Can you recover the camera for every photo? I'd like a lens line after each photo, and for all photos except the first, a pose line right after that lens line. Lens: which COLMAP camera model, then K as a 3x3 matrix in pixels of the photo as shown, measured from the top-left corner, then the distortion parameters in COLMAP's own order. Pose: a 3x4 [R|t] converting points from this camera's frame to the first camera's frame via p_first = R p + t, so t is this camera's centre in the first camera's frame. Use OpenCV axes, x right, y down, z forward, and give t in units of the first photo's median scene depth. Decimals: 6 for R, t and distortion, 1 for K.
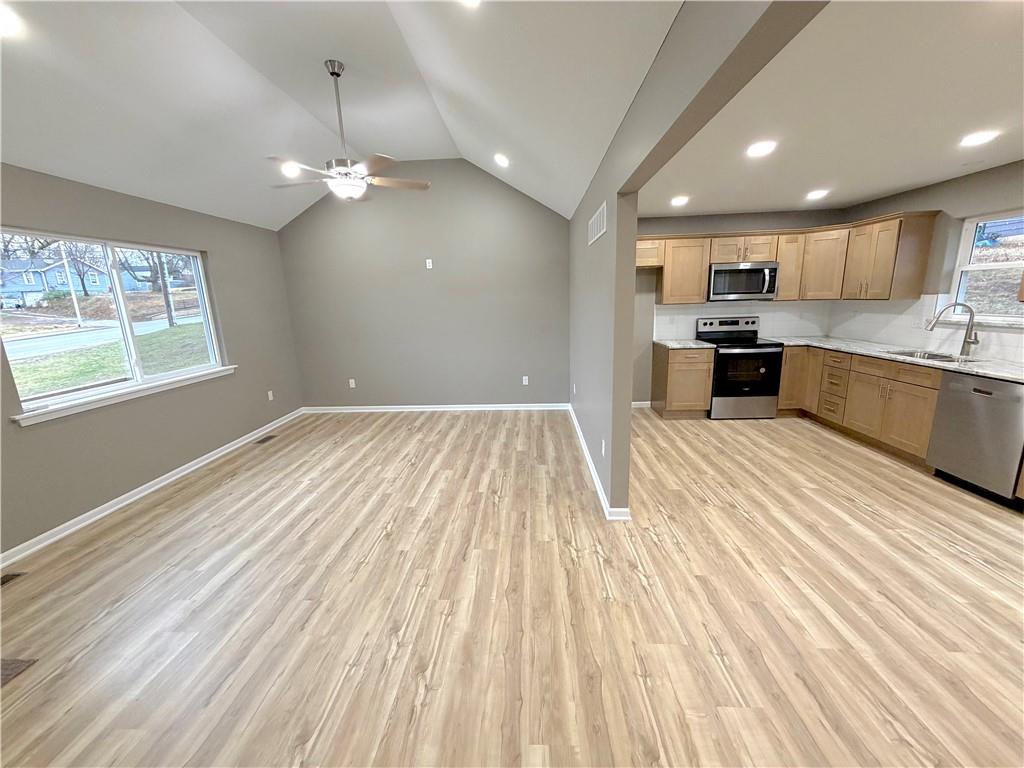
lens RADIAL K [[407.2, 0, 511.8], [0, 407.2, 385.0], [0, 0, 1]] dist [0.000988, 0.000010]
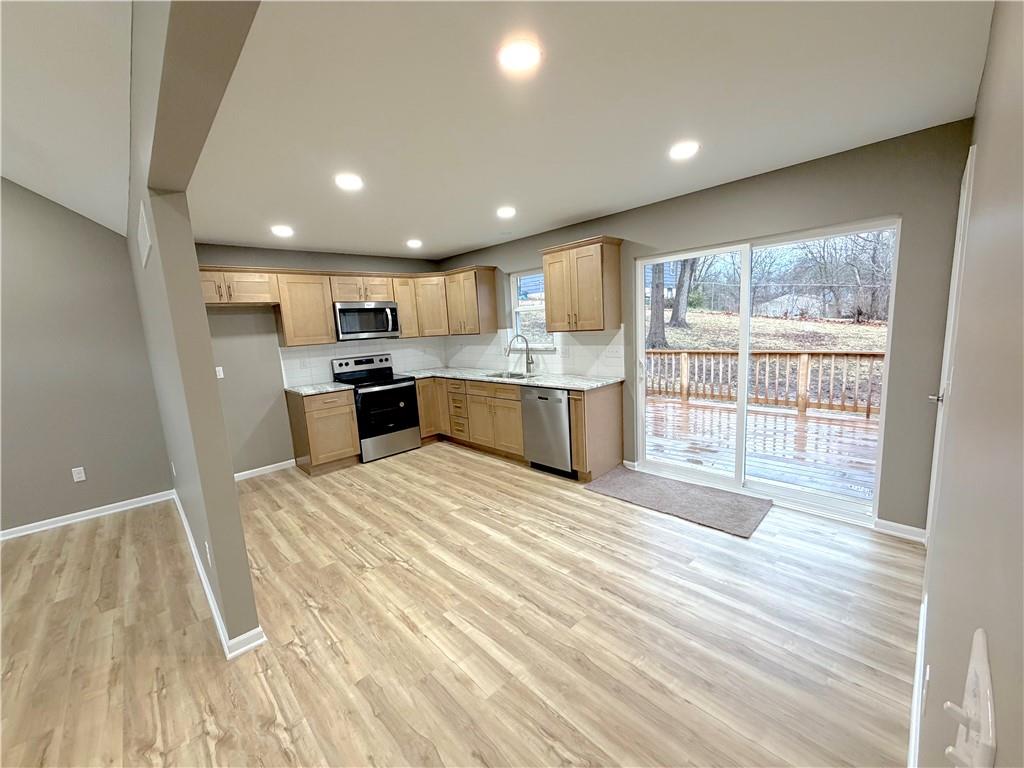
lens RADIAL K [[407.2, 0, 510.8], [0, 407.2, 387.7], [0, 0, 1]] dist [0.000988, 0.000010]
pose [[0.693141, -0.119884, 0.710763, 0.126755], [0.186182, 0.982387, -0.015867, -0.016363], [-0.696342, 0.143329, 0.703253, 0.121367]]
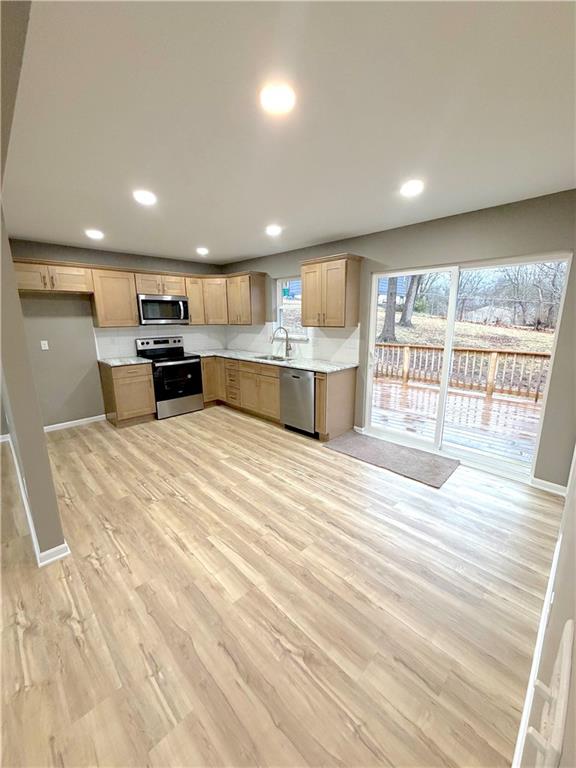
lens RADIAL K [[305.4, 0, 287.6], [0, 305.4, 383.7], [0, 0, 1]] dist [0.000988, 0.000010]
pose [[0.677905, -0.129925, 0.723577, 0.163748], [0.140421, 0.989021, 0.046031, -0.020566], [-0.721614, 0.070401, 0.688707, 0.113125]]
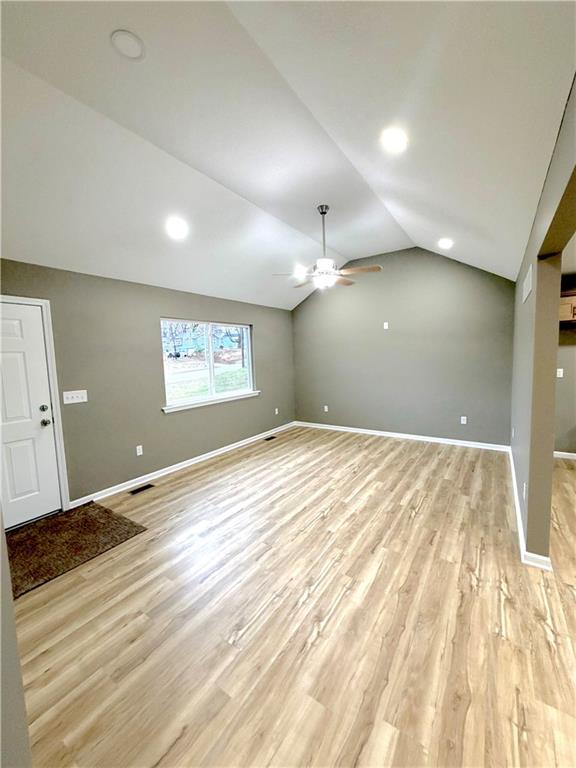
lens RADIAL K [[305.4, 0, 288.3], [0, 305.4, 381.6], [0, 0, 1]] dist [0.000988, 0.000010]
pose [[0.853136, 0.047748, -0.519499, 0.105778], [-0.104119, 0.991353, -0.079871, 0.002244], [0.511193, 0.122230, 0.850730, -0.009362]]
